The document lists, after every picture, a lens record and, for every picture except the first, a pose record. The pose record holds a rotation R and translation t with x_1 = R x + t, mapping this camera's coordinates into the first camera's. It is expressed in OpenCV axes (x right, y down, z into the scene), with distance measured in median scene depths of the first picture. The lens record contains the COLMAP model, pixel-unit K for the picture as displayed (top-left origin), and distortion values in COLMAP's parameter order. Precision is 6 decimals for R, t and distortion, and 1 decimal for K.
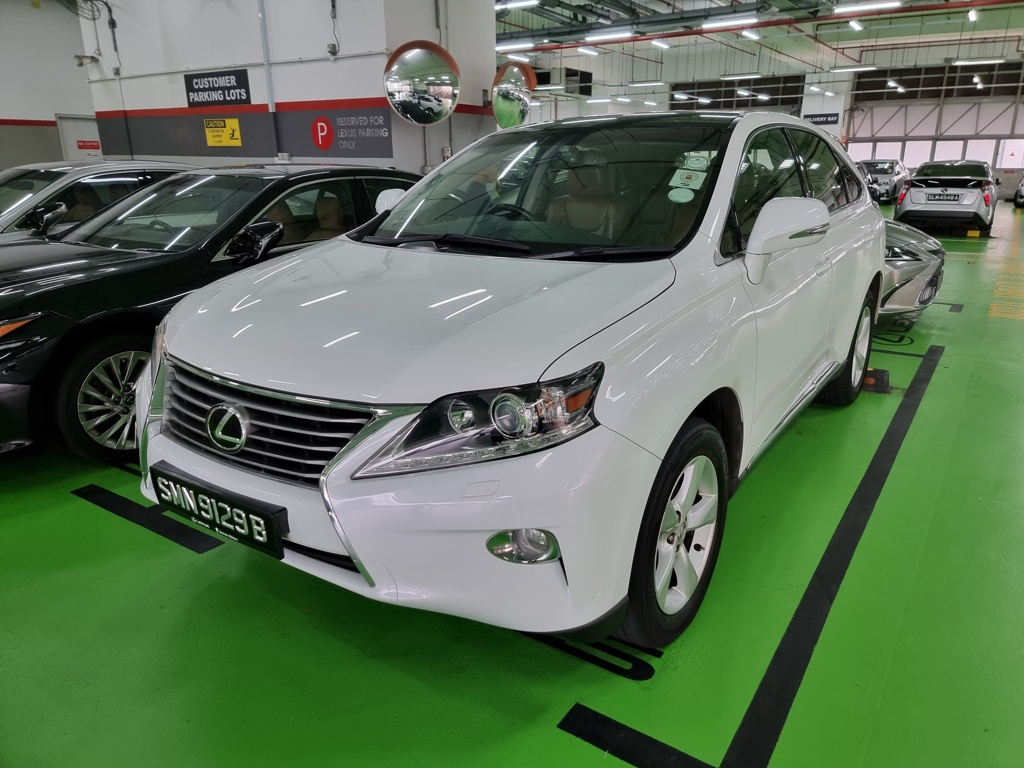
lens RADIAL K [[711.0, 0, 529.1], [0, 711.0, 380.5], [0, 0, 1]] dist [0.083651, -0.059146]
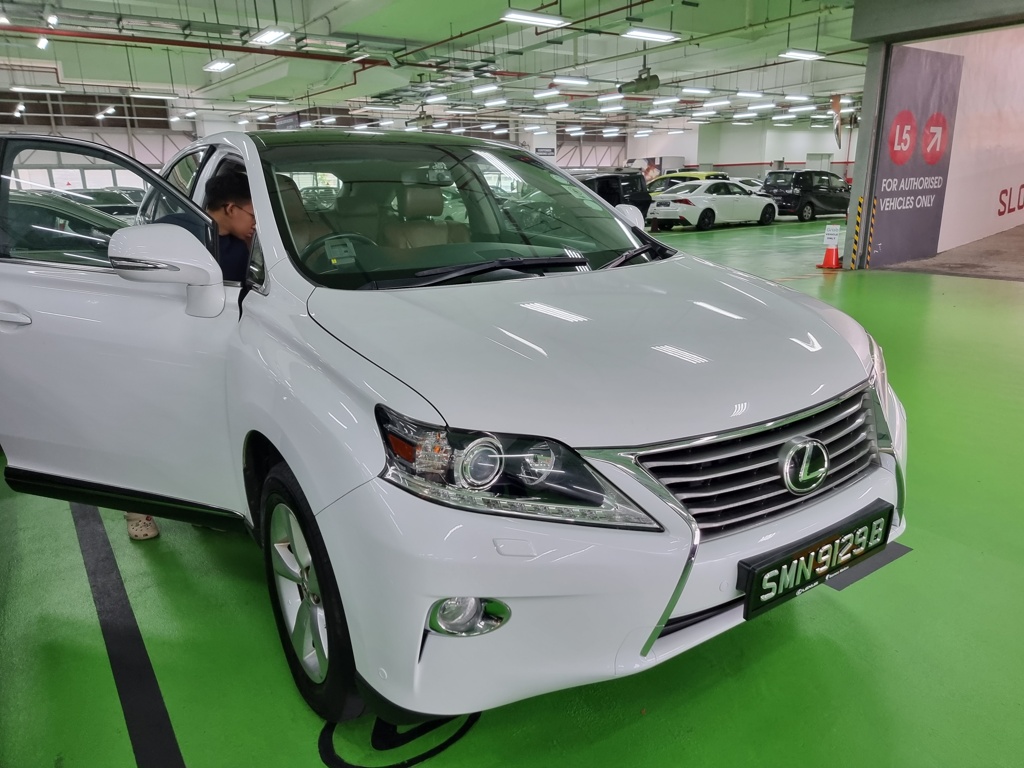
lens RADIAL K [[711.0, 0, 516.9], [0, 711.0, 382.4], [0, 0, 1]] dist [0.083651, -0.059146]
pose [[0.362465, -0.258350, 0.895475, -0.176529], [0.290648, 0.944230, 0.154769, -0.036652], [-0.885518, 0.204170, 0.417339, 0.123362]]
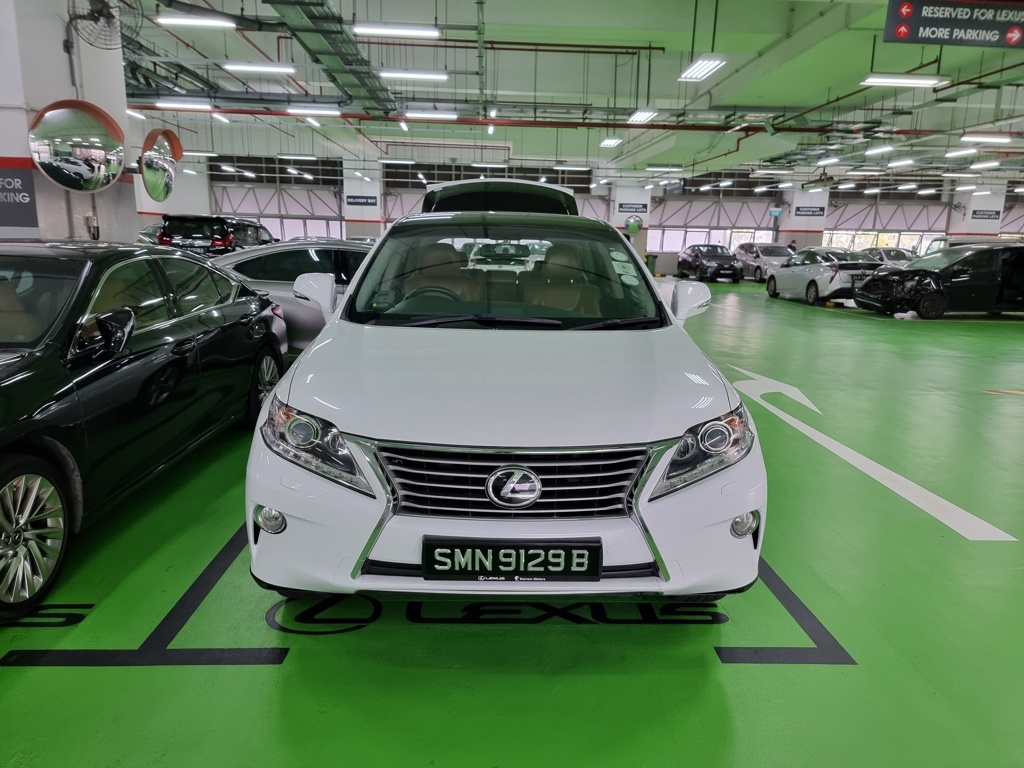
lens RADIAL K [[711.0, 0, 508.9], [0, 711.0, 392.6], [0, 0, 1]] dist [0.083651, -0.059146]
pose [[0.812425, -0.104455, 0.573633, -0.142588], [0.147662, 0.988609, -0.029112, -0.007073], [-0.564058, 0.108355, 0.818595, 0.006685]]
